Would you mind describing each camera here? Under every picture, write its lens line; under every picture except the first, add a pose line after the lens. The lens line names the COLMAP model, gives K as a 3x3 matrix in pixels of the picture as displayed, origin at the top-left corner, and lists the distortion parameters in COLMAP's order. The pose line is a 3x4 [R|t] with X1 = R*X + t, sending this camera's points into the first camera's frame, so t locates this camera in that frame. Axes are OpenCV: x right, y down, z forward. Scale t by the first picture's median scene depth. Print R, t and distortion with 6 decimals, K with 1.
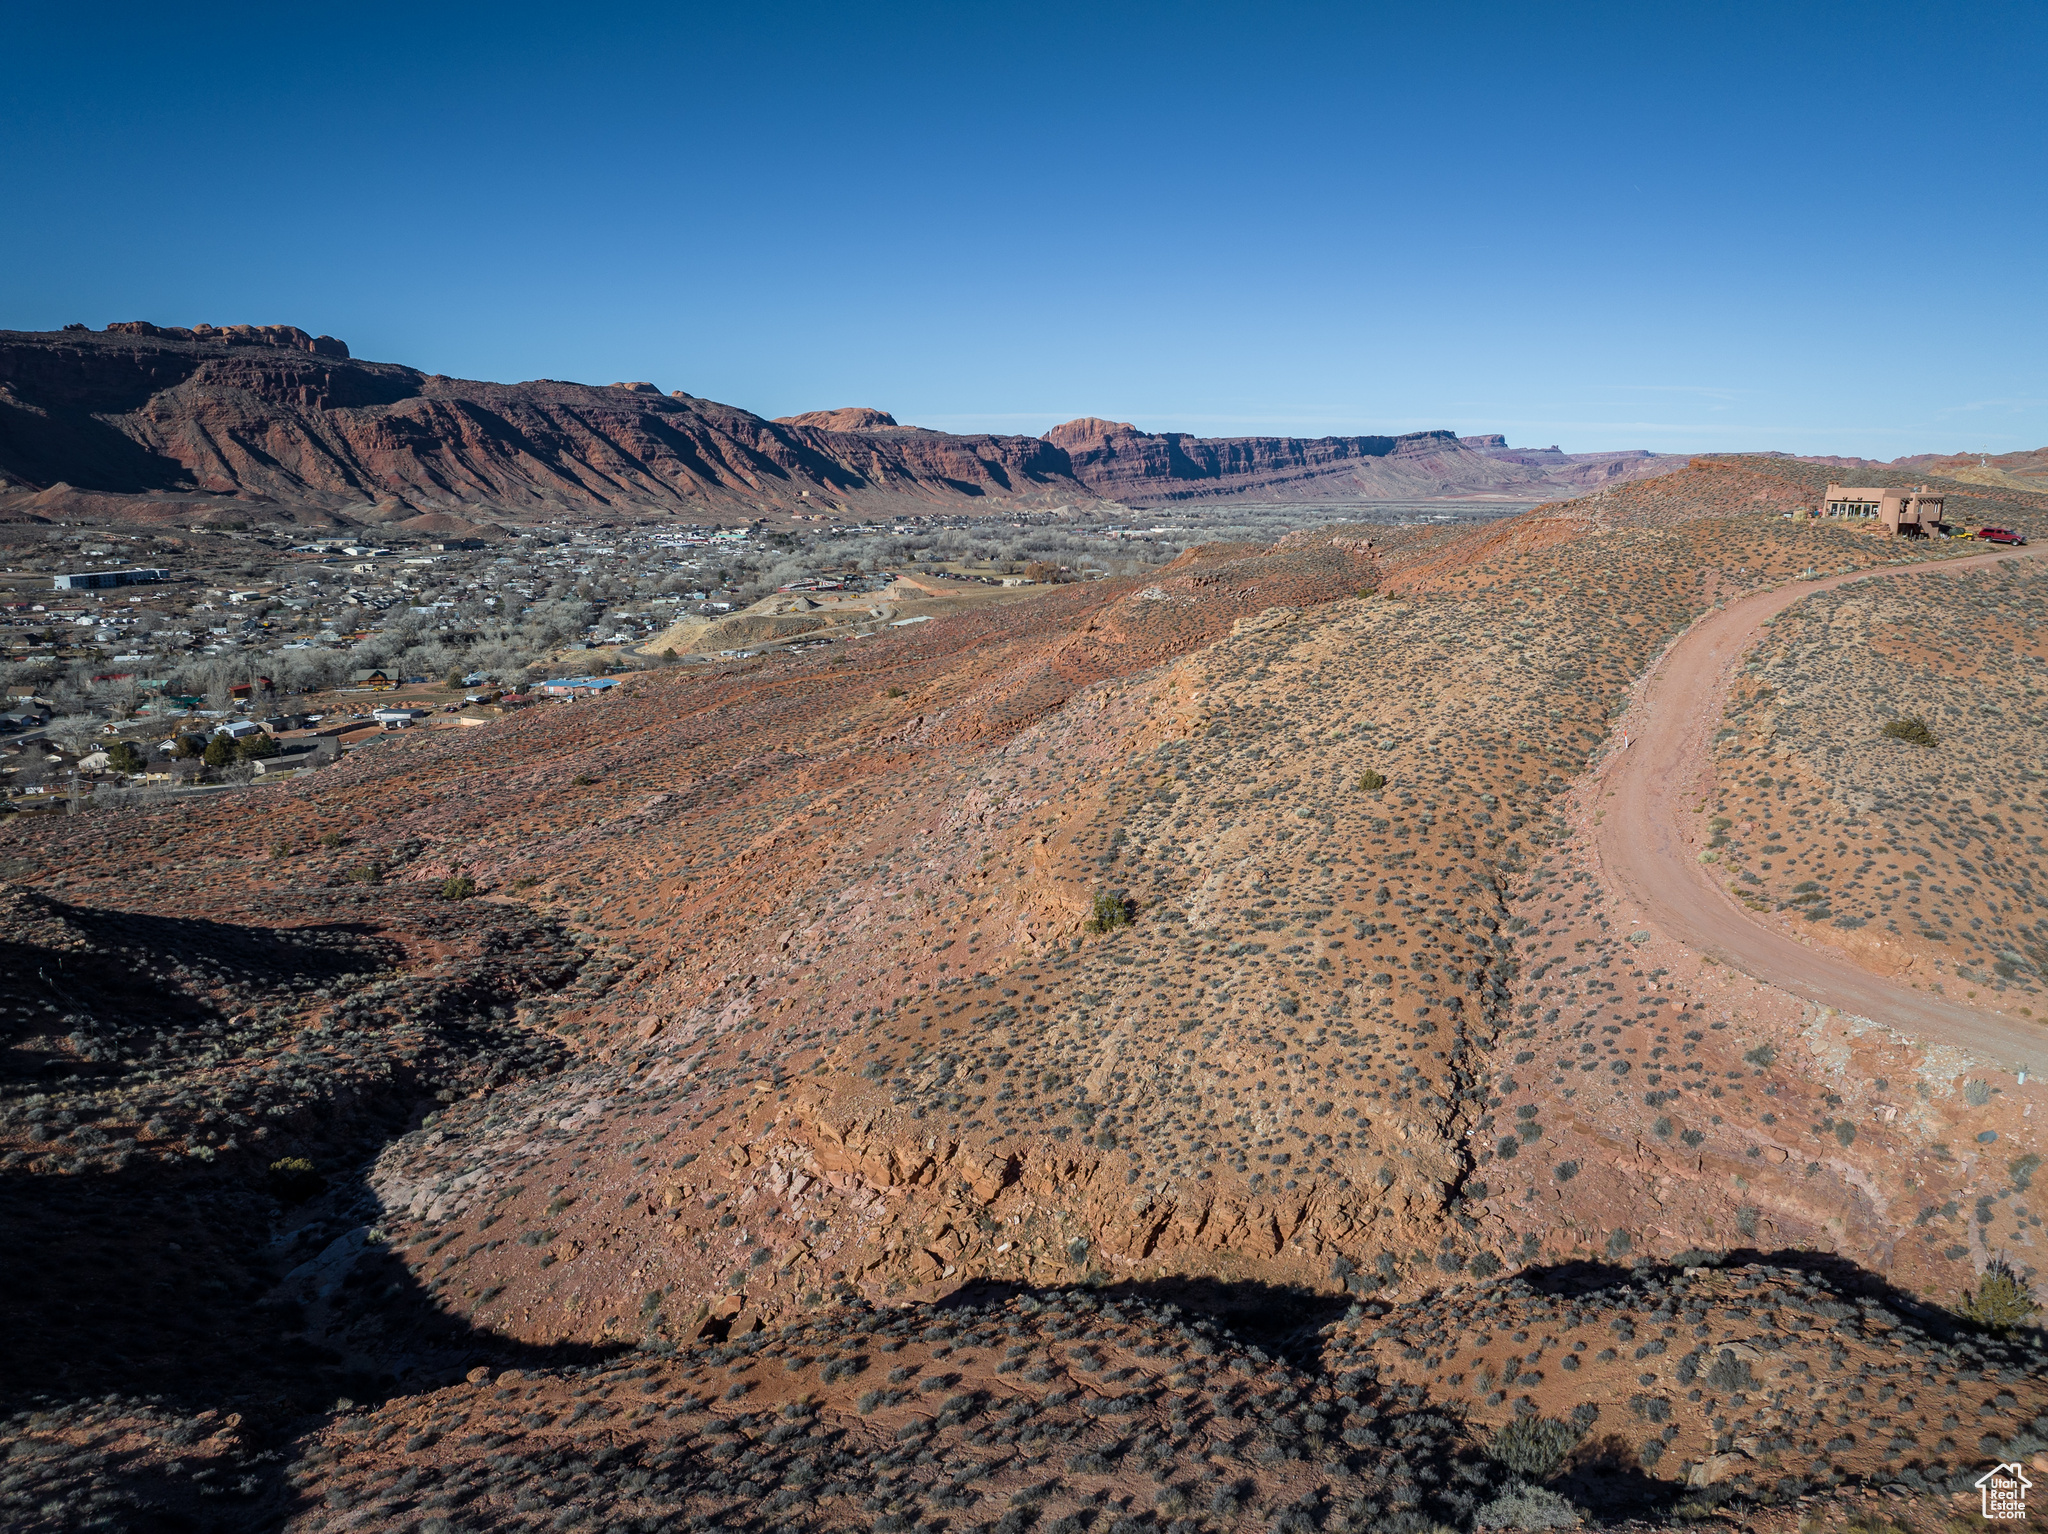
lens RADIAL K [[1446.8, 0, 1022.4], [0, 1446.8, 759.7], [0, 0, 1]] dist [-0.044494, 0.009915]
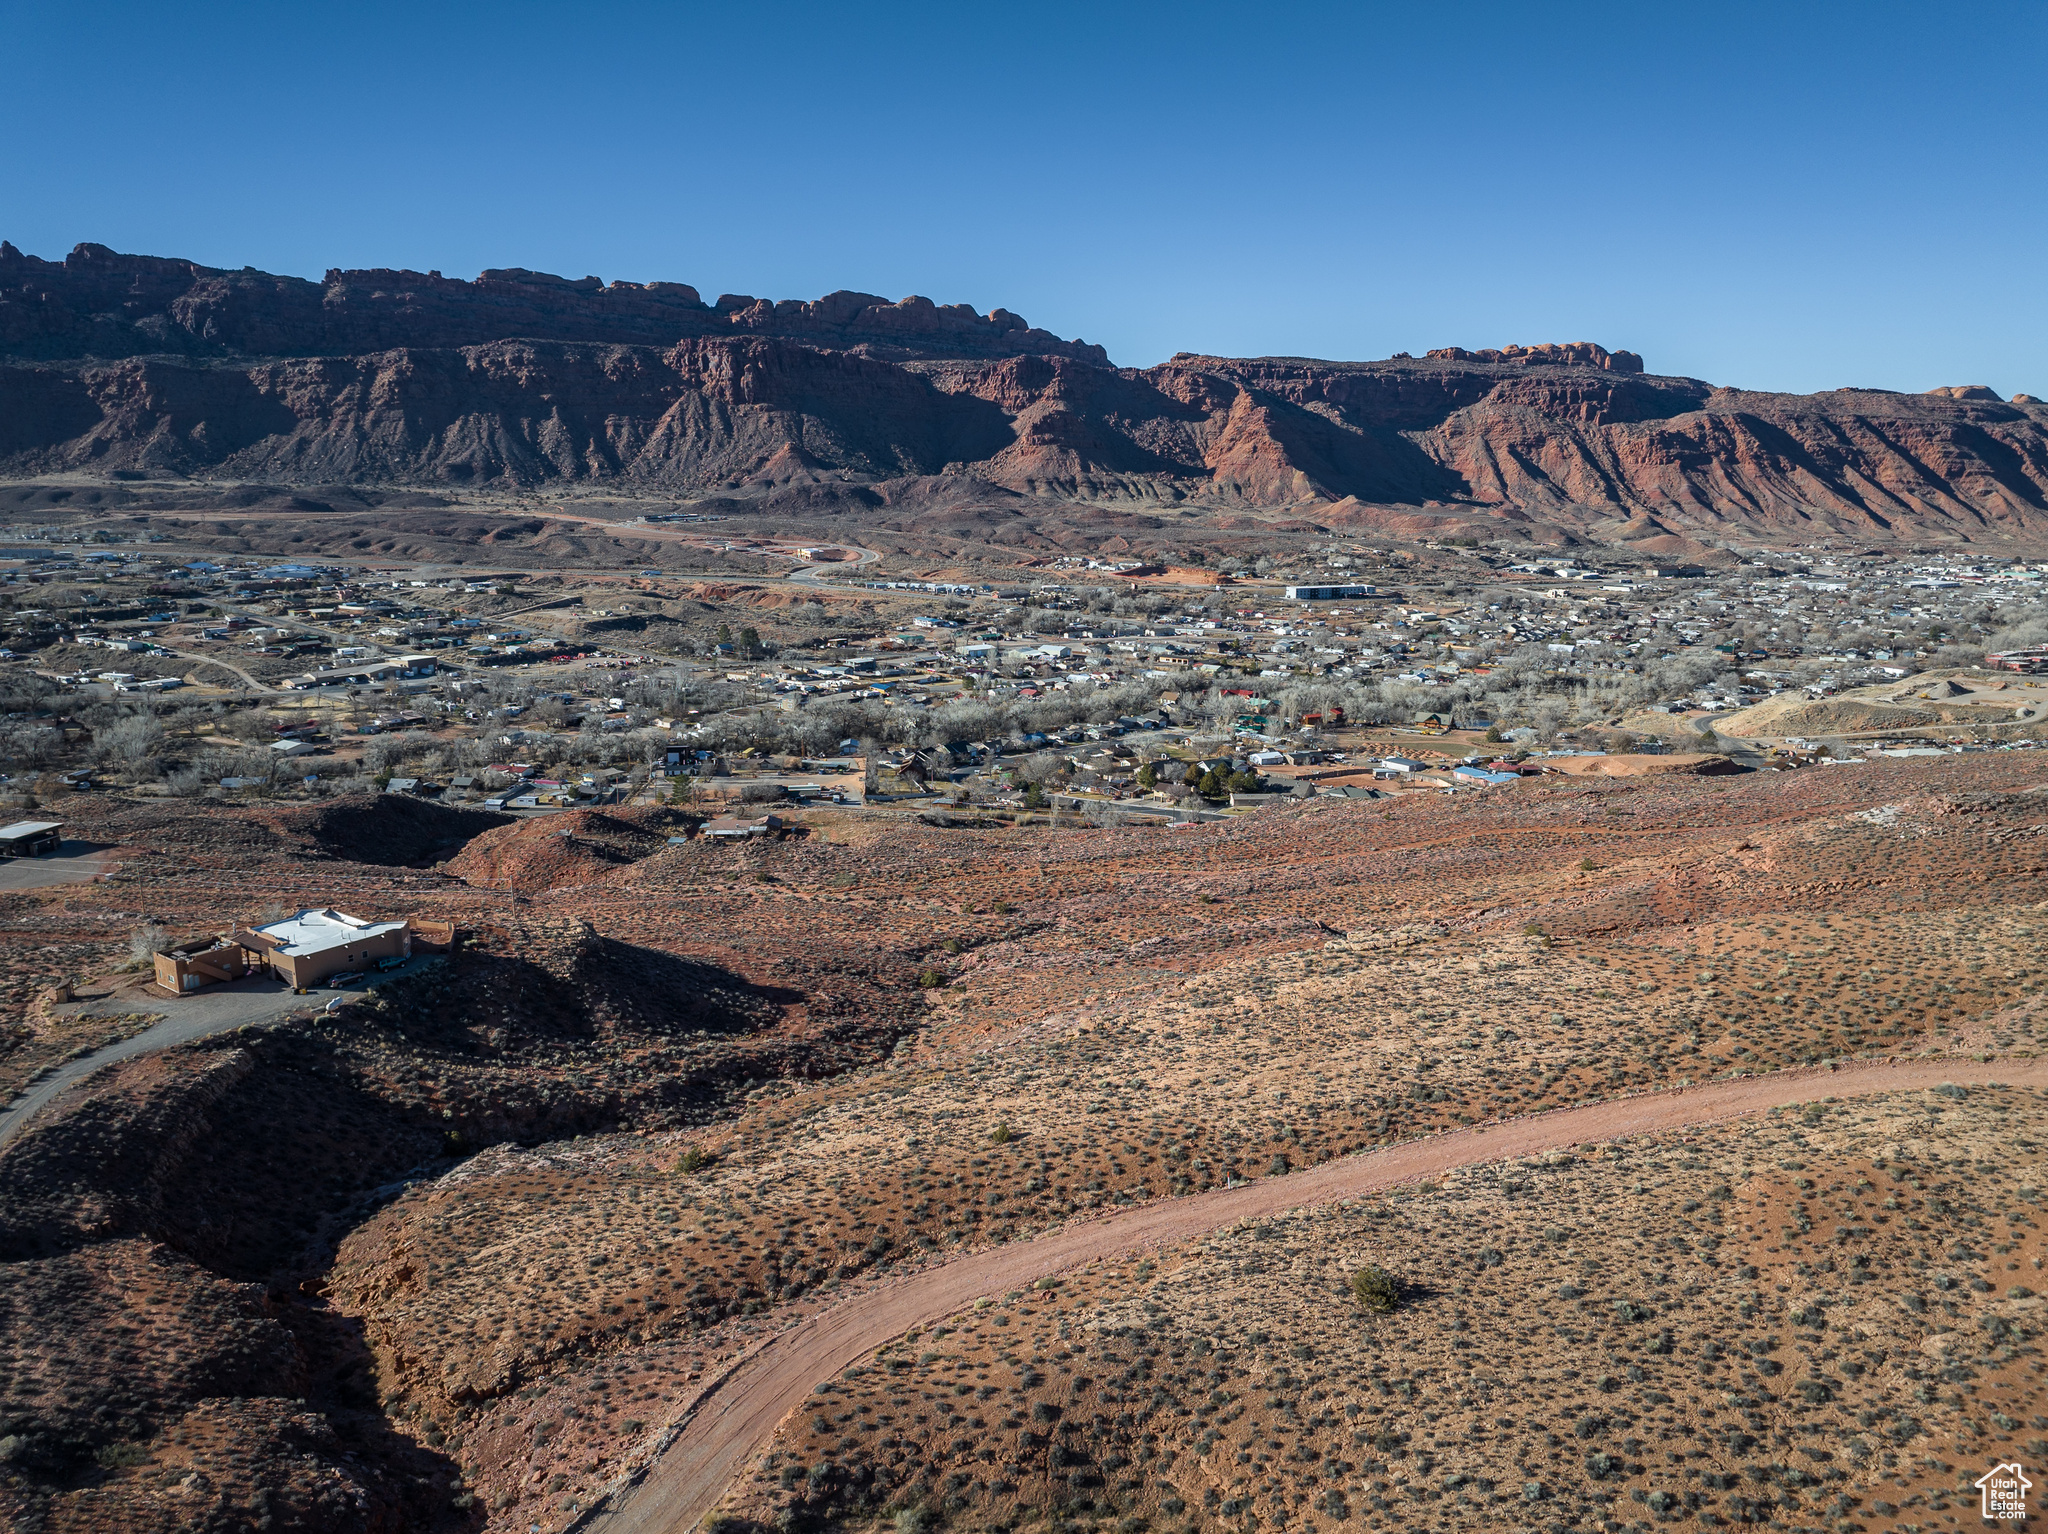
lens RADIAL K [[1446.8, 0, 1017.9], [0, 1446.8, 766.3], [0, 0, 1]] dist [-0.044494, 0.009915]
pose [[0.656194, 0.153571, -0.738800, 0.153487], [-0.149151, 0.986152, 0.072513, -0.052801], [0.739705, 0.062610, 0.670012, 0.027730]]
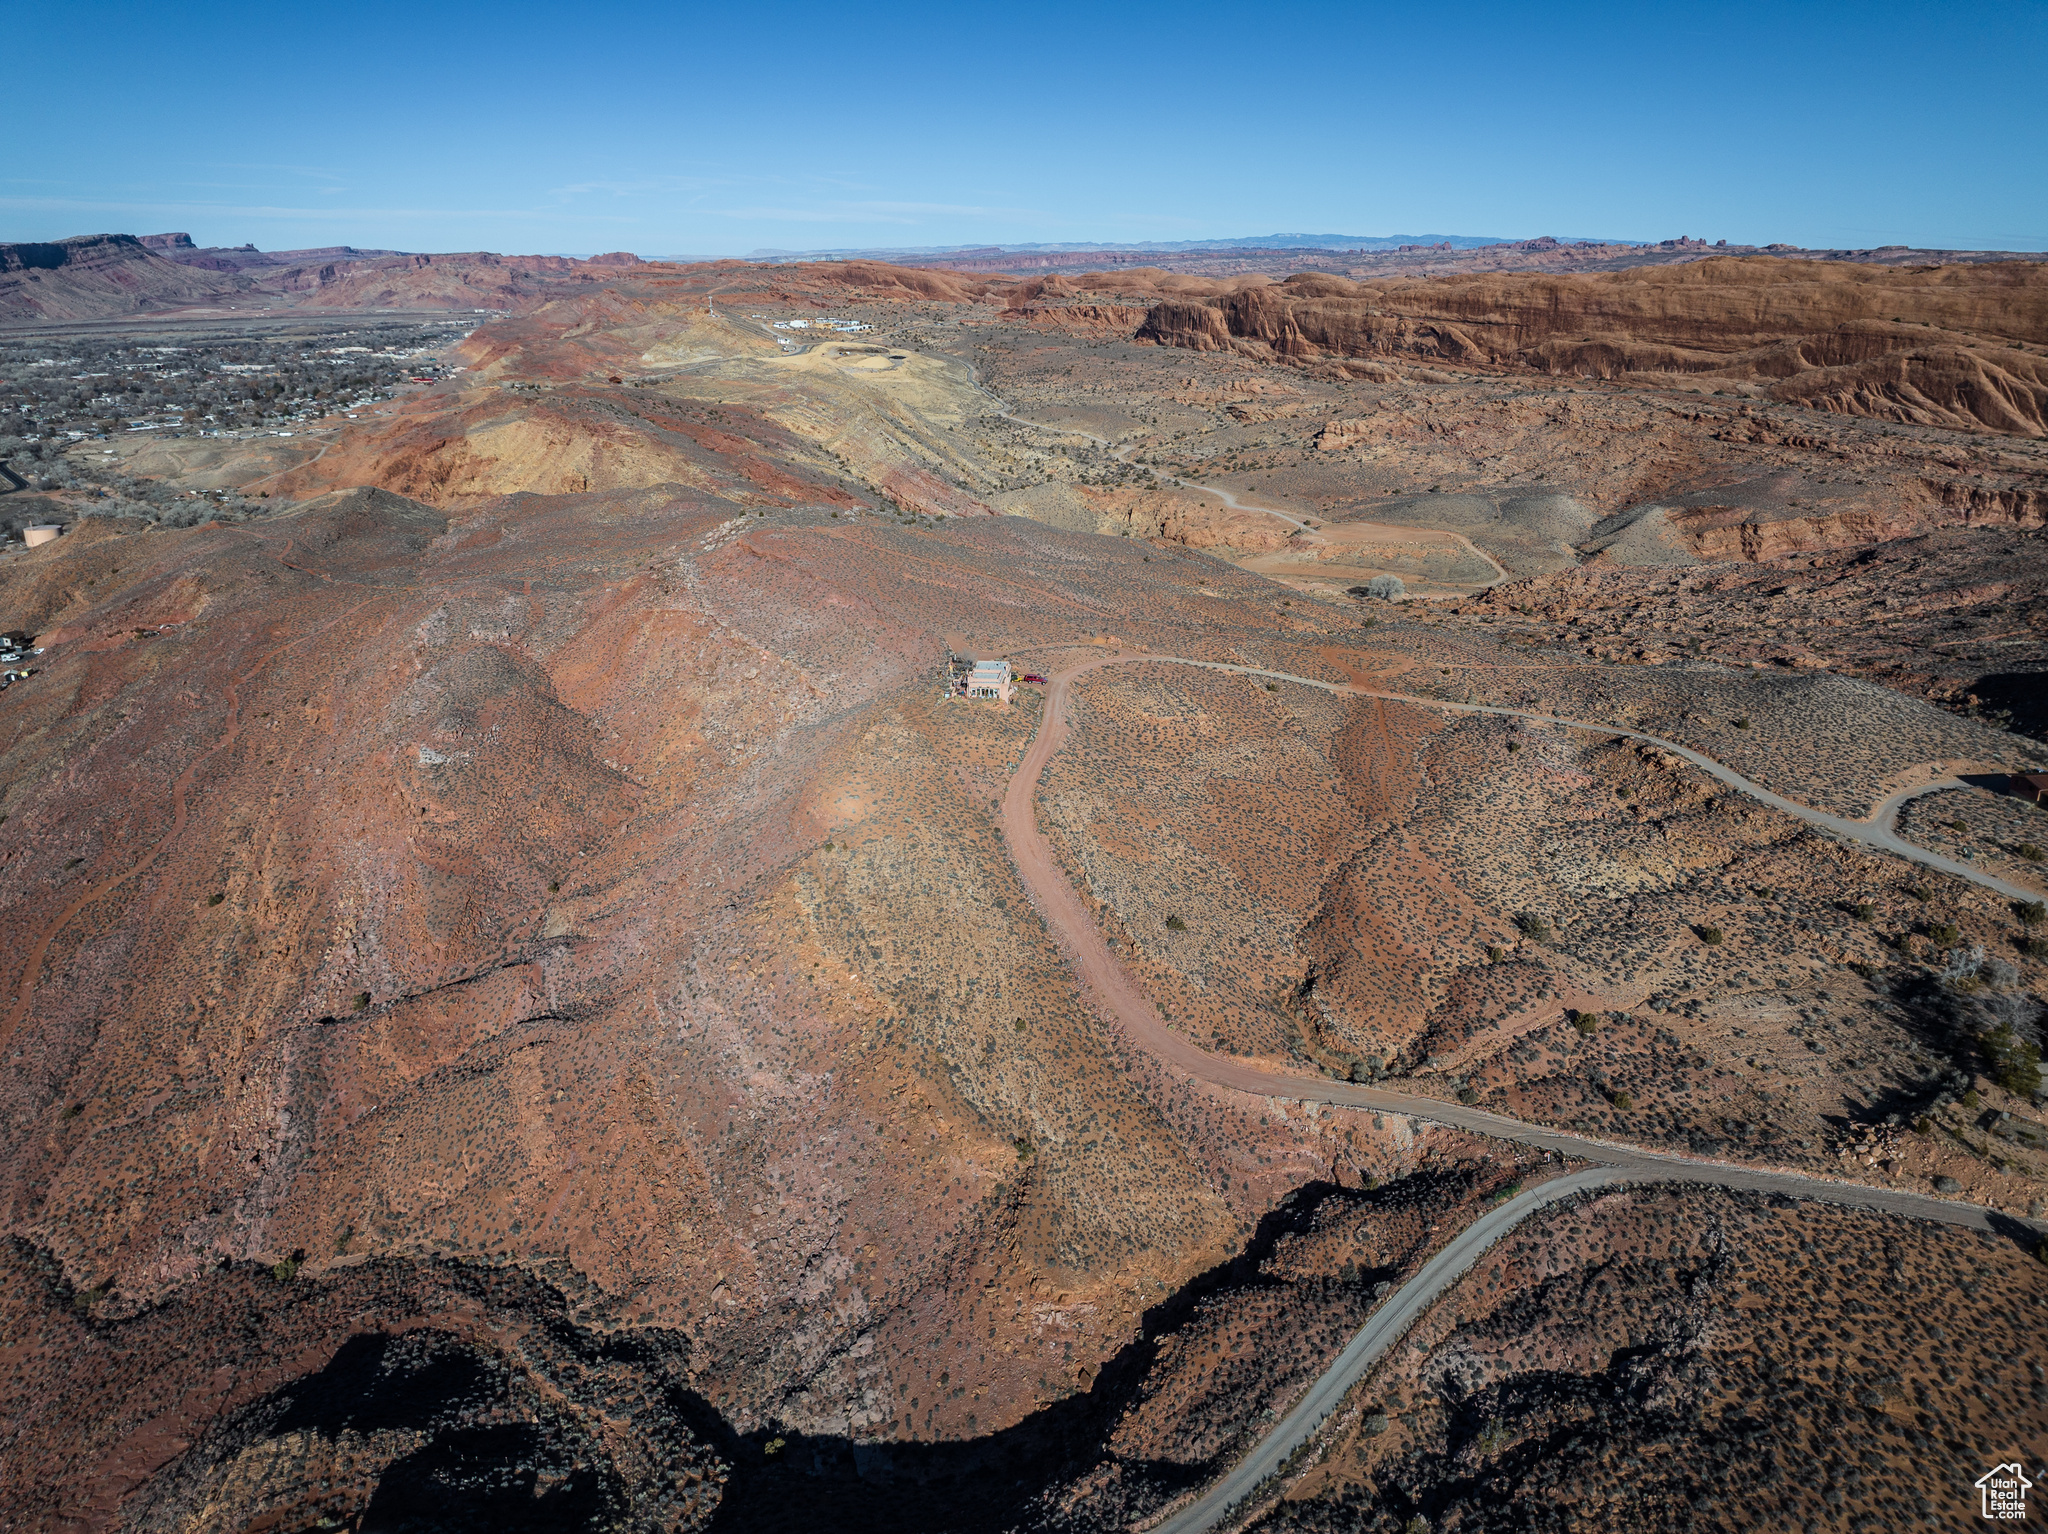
lens RADIAL K [[1446.8, 0, 1021.7], [0, 1446.8, 755.5], [0, 0, 1]] dist [-0.044494, 0.009915]
pose [[0.678174, -0.244904, 0.692894, -0.164476], [0.149428, 0.969096, 0.196274, -0.113846], [-0.719550, -0.029570, 0.693811, -0.069678]]
